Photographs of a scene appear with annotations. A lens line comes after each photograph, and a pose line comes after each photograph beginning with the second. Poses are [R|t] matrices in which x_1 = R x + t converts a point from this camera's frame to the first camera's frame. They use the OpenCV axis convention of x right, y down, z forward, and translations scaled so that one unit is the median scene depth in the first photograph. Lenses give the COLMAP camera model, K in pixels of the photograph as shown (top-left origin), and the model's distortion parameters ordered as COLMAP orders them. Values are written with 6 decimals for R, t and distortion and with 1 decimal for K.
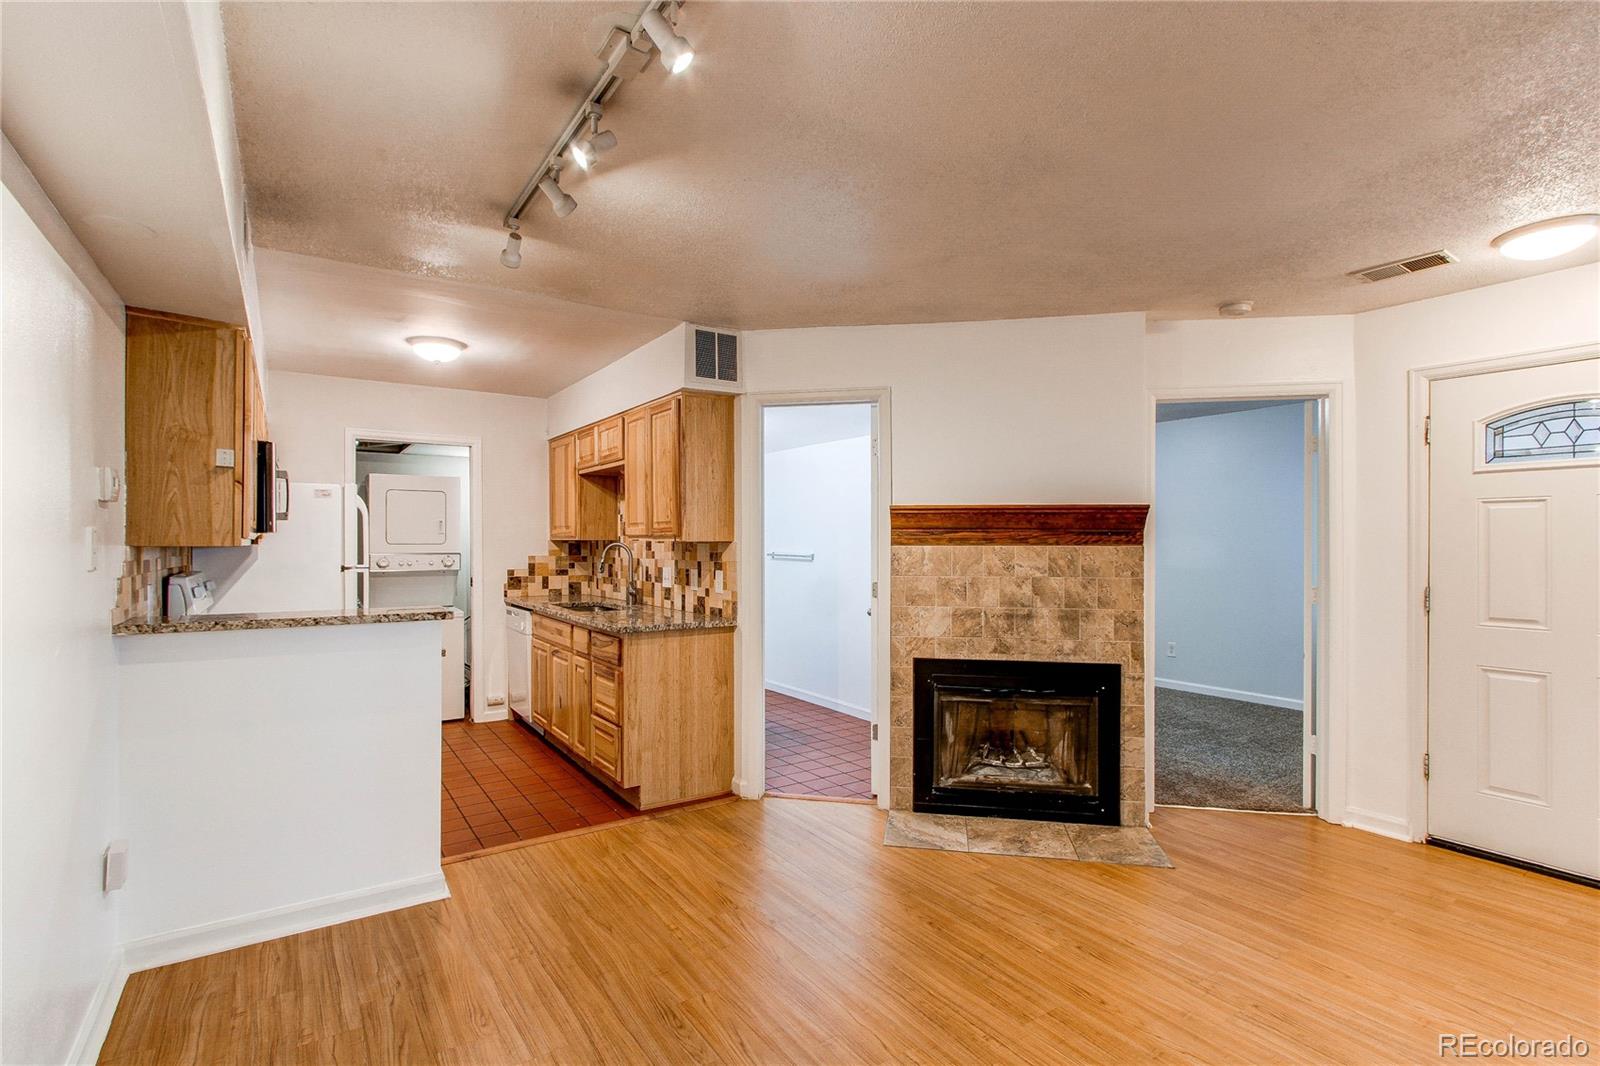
lens RADIAL K [[760.3, 0, 789.7], [0, 760.3, 544.4], [0, 0, 1]] dist [-0.005302, 0.007251]
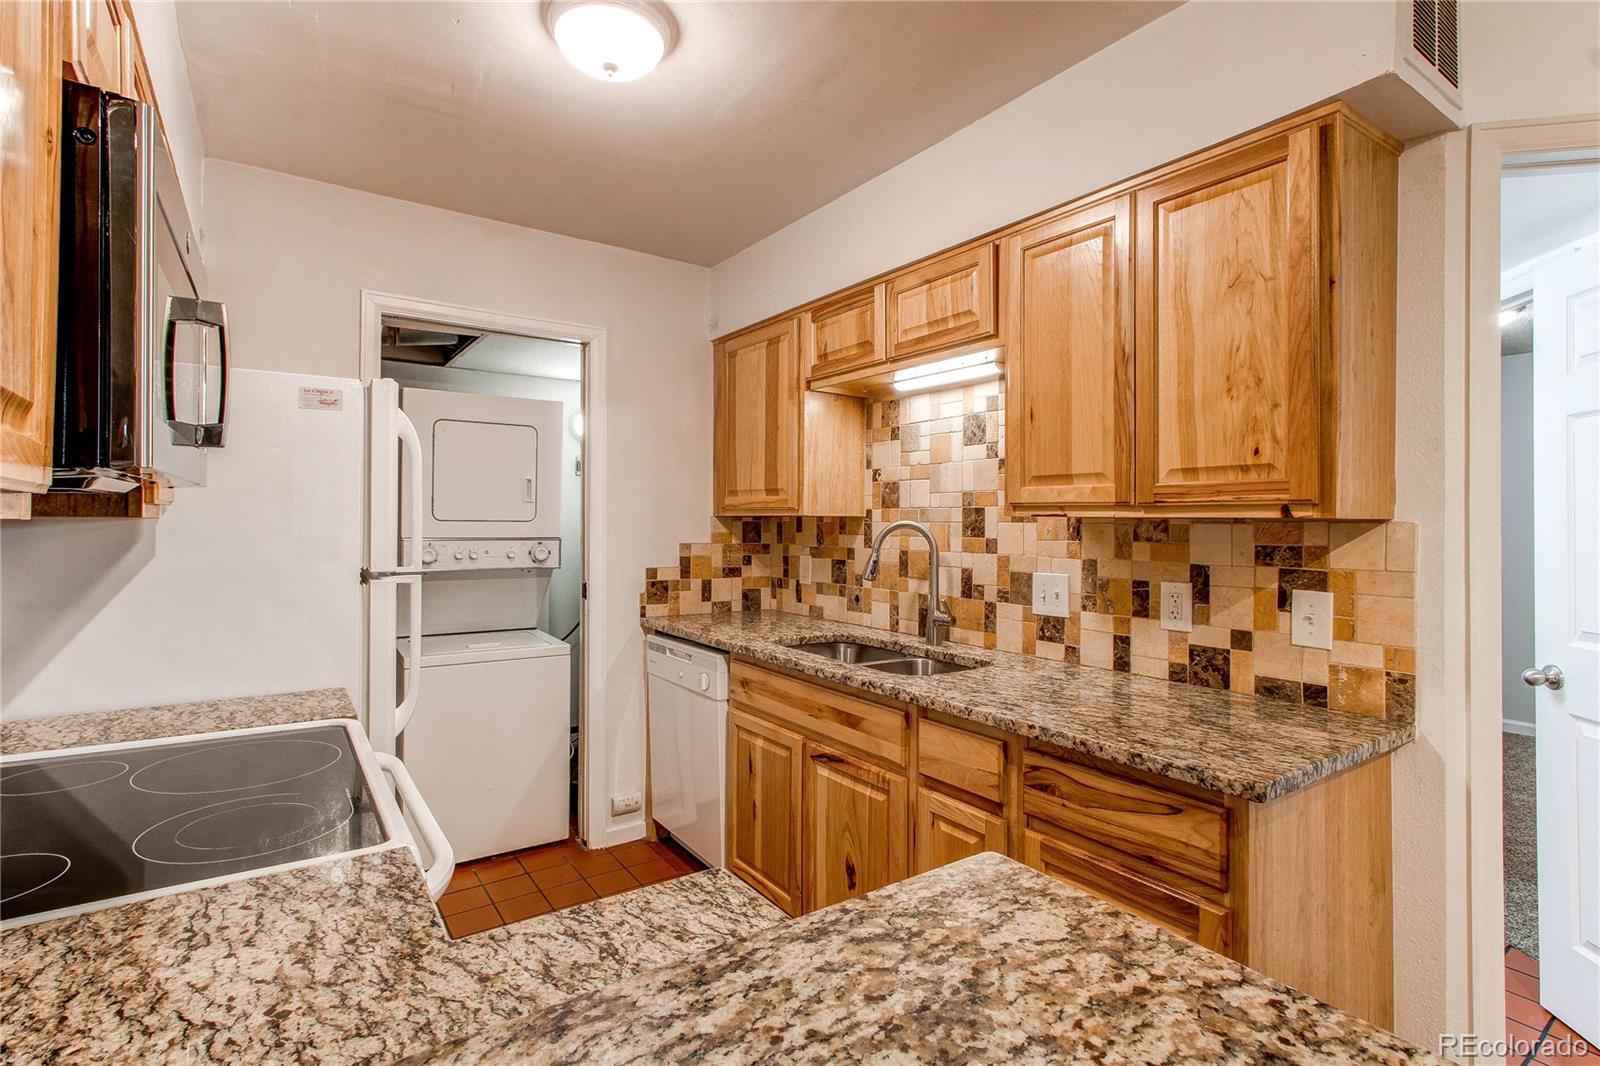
lens RADIAL K [[760.3, 0, 791.7], [0, 760.3, 519.2], [0, 0, 1]] dist [-0.005302, 0.007251]
pose [[0.999769, 0.007223, 0.020238, -0.418346], [-0.007074, 0.999947, -0.007436, 0.001157], [-0.020291, 0.007291, 0.999768, 0.664637]]
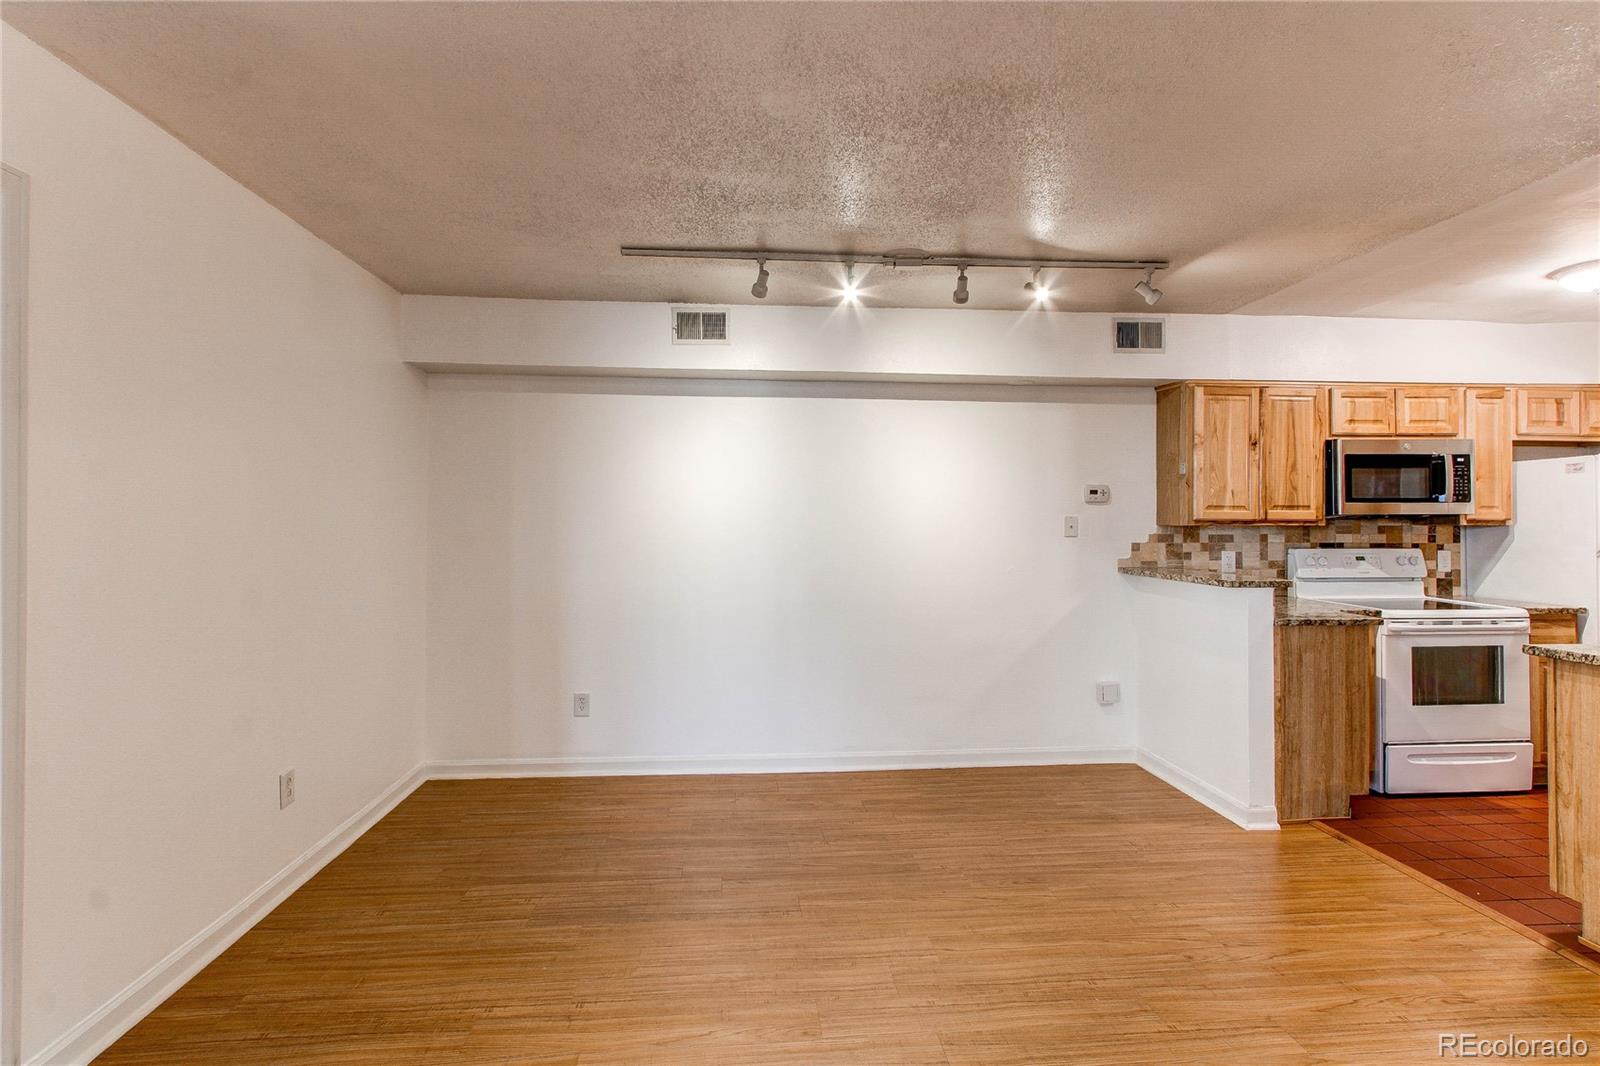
lens RADIAL K [[760.3, 0, 793.8], [0, 760.3, 513.4], [0, 0, 1]] dist [-0.005302, 0.007251]
pose [[-0.482703, -0.012840, -0.875690, 0.689072], [-0.004156, 0.999915, -0.012370, 0.000788], [0.875774, -0.002332, -0.482715, 0.732740]]
